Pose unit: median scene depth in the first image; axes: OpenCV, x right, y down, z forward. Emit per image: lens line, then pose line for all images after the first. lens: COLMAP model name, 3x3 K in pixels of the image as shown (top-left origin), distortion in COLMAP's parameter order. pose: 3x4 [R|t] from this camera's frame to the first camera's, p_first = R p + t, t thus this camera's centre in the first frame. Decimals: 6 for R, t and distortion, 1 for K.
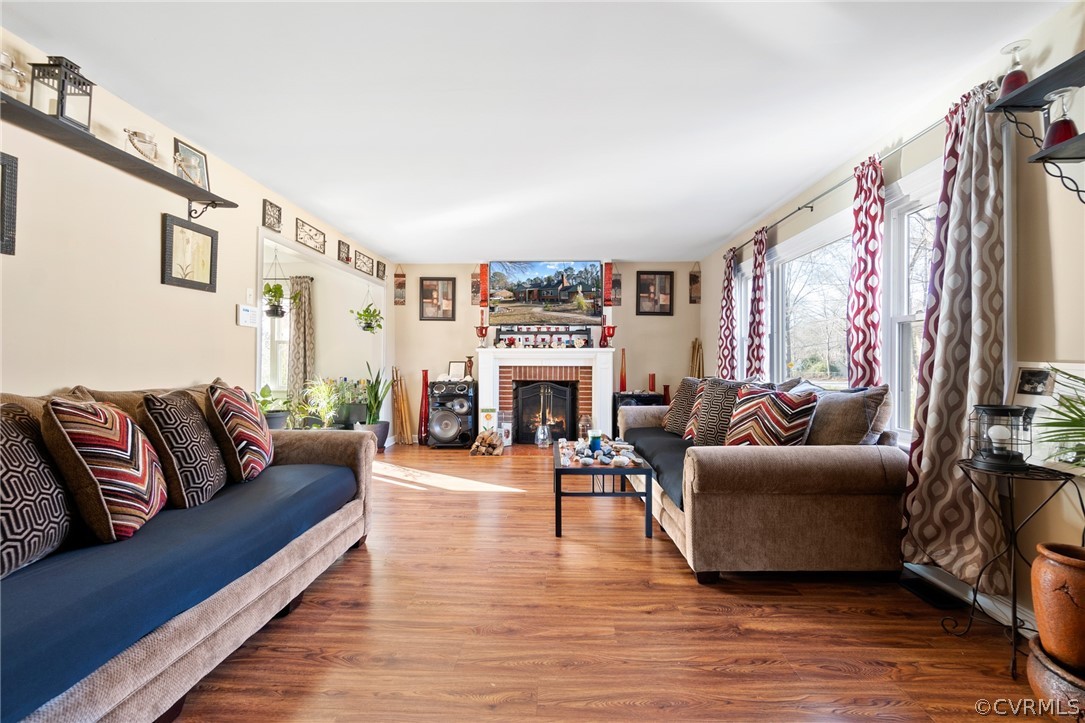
lens RADIAL K [[467.3, 0, 539.2], [0, 467.3, 356.9], [0, 0, 1]] dist [-0.002168, 0.000126]
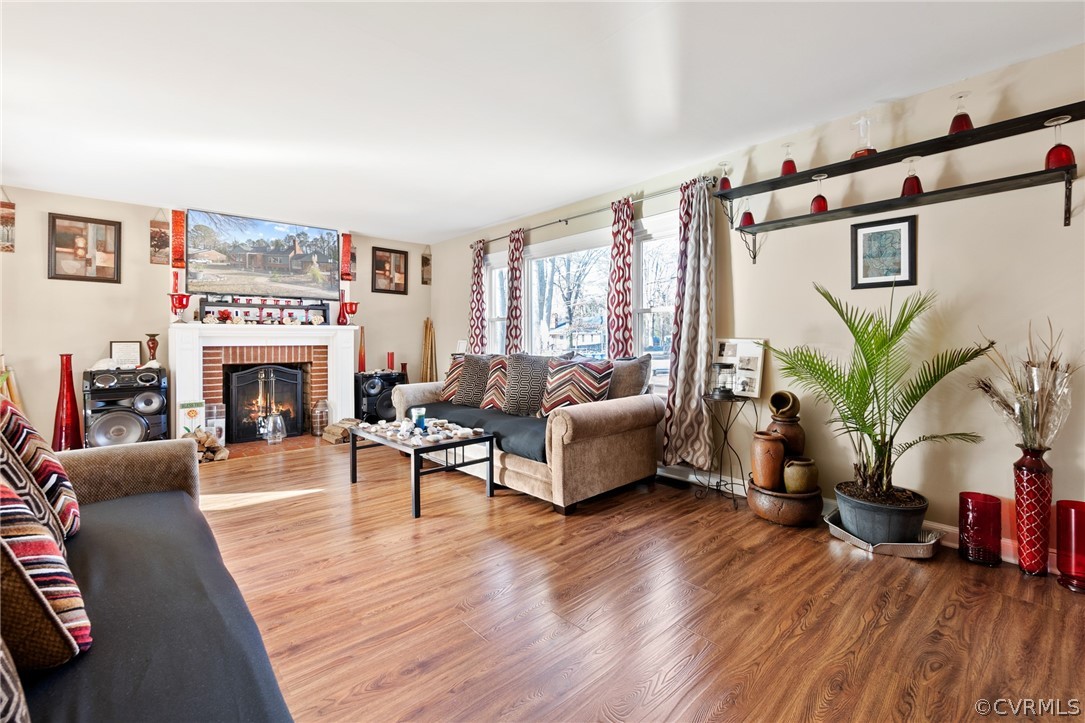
lens RADIAL K [[475.5, 0, 540.7], [0, 475.5, 340.5], [0, 0, 1]] dist [-0.004843, -0.000140]
pose [[0.721906, -0.005440, 0.691970, -0.249236], [-0.002182, 0.999946, 0.010137, 0.000017], [-0.691988, -0.008828, 0.721855, 0.053233]]
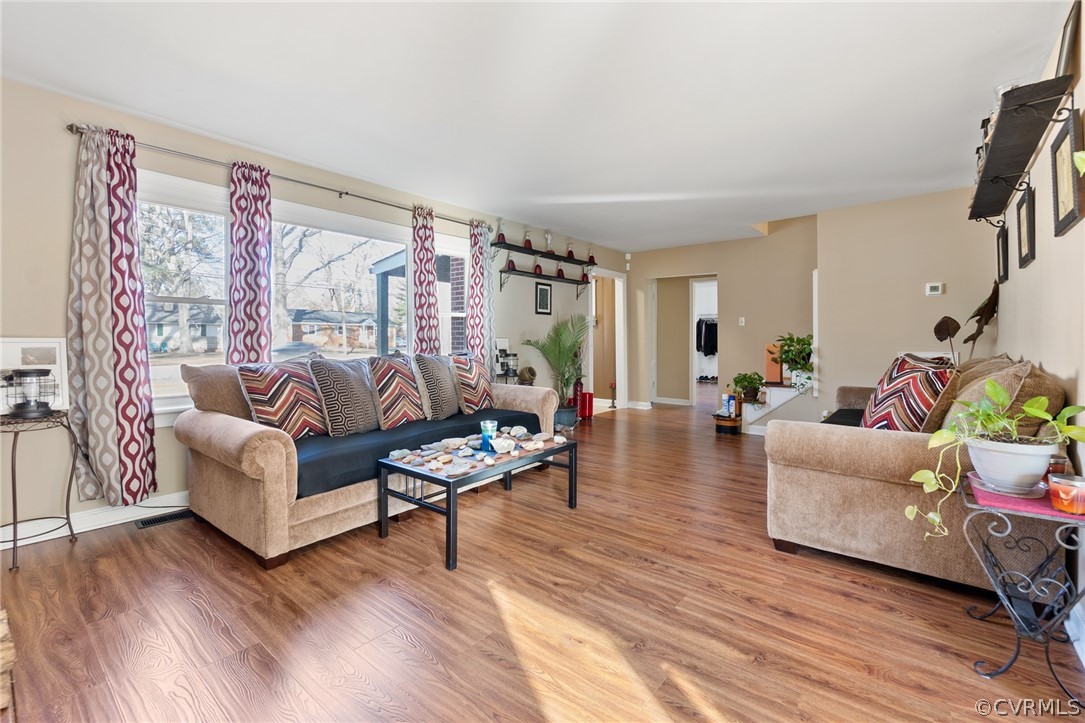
lens RADIAL K [[467.3, 0, 539.2], [0, 467.3, 356.9], [0, 0, 1]] dist [-0.002168, 0.000126]
pose [[-0.791786, -0.027001, 0.610202, -0.281658], [-0.007419, 0.999374, 0.034594, 0.007641], [-0.610754, 0.022864, -0.791491, 1.005451]]
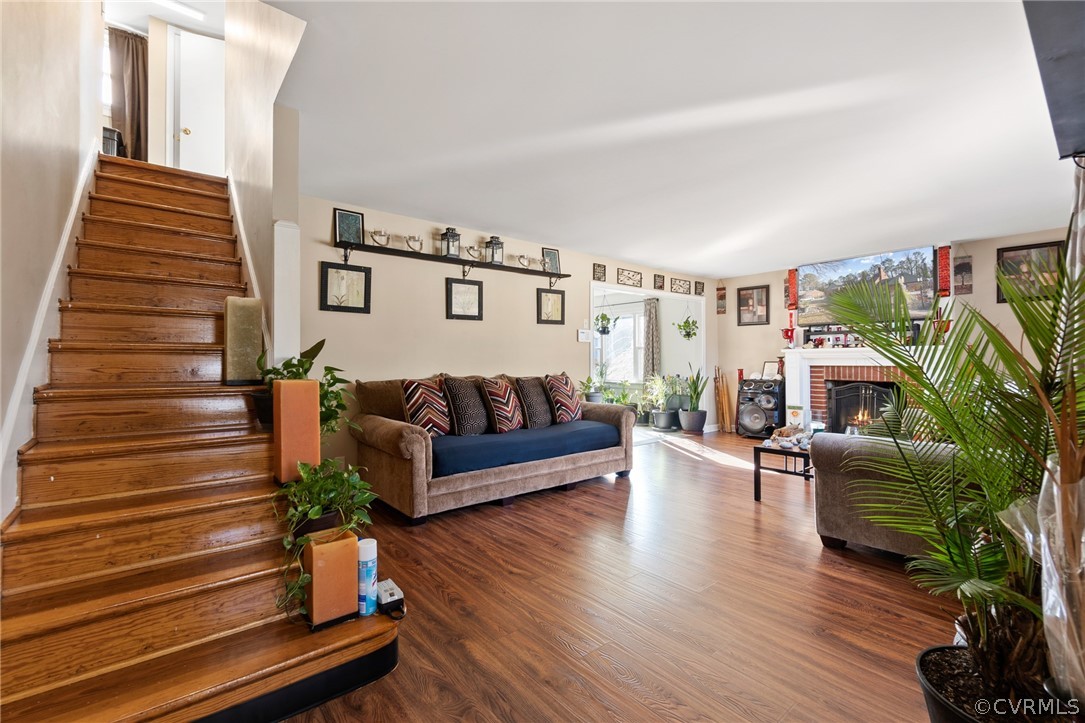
lens RADIAL K [[467.3, 0, 539.2], [0, 467.3, 356.9], [0, 0, 1]] dist [-0.002168, 0.000126]
pose [[0.661841, -0.011837, -0.749551, 0.324056], [0.012367, 0.999912, -0.004871, -0.002654], [0.749542, -0.006045, 0.661929, -0.147040]]
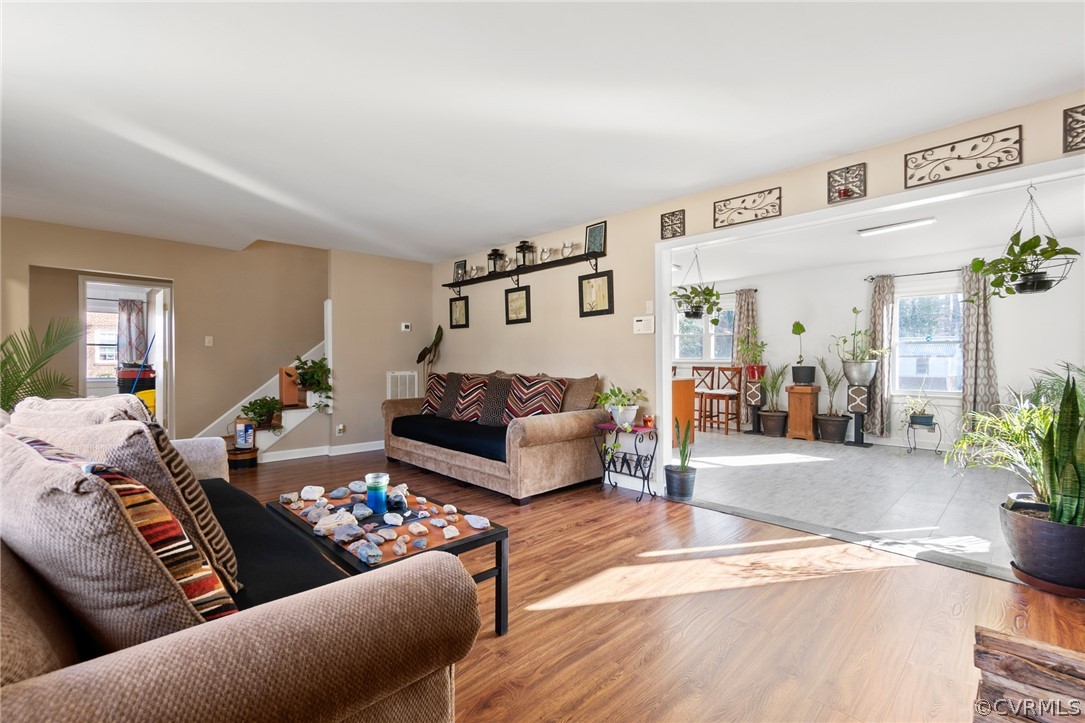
lens RADIAL K [[484.8, 0, 542.5], [0, 484.8, 361.5], [0, 0, 1]] dist [-0.000898, 0.000025]
pose [[-0.698058, 0.007864, -0.715998, 0.271588], [0.011768, 0.999931, -0.000490, 0.002527], [0.715944, -0.008767, -0.698102, 1.014789]]
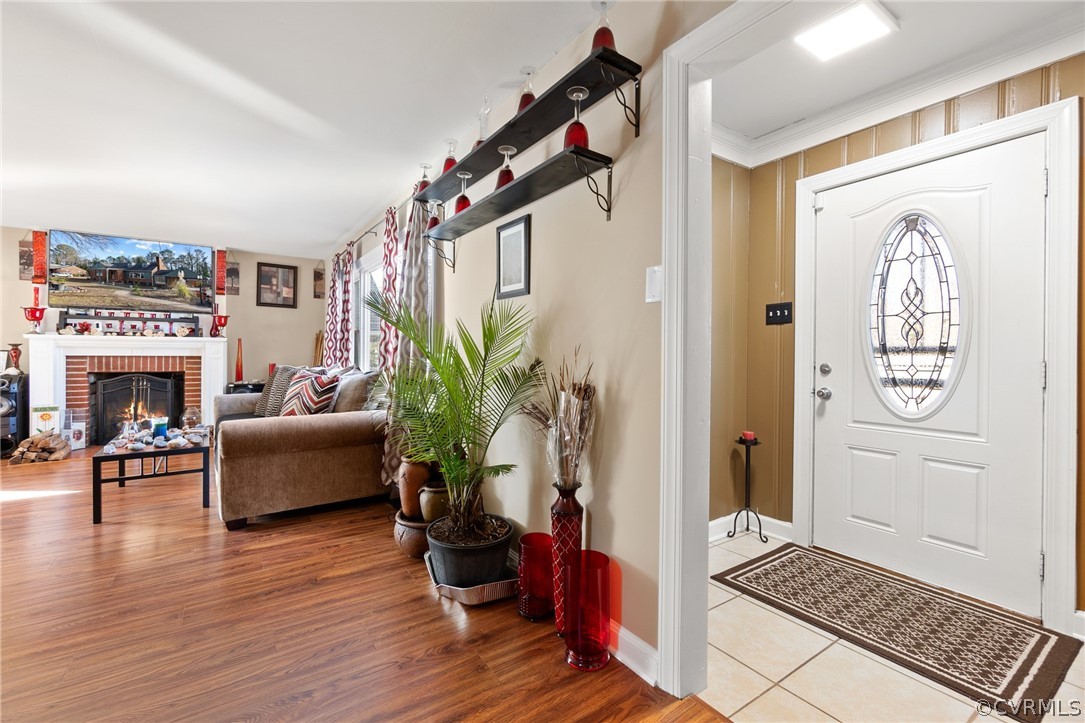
lens RADIAL K [[467.3, 0, 539.2], [0, 467.3, 356.9], [0, 0, 1]] dist [-0.002168, 0.000126]
pose [[0.806216, 0.000084, 0.591622, 0.116079], [-0.012053, 0.999795, 0.016282, -0.002773], [-0.591499, -0.020257, 0.806051, -0.202092]]
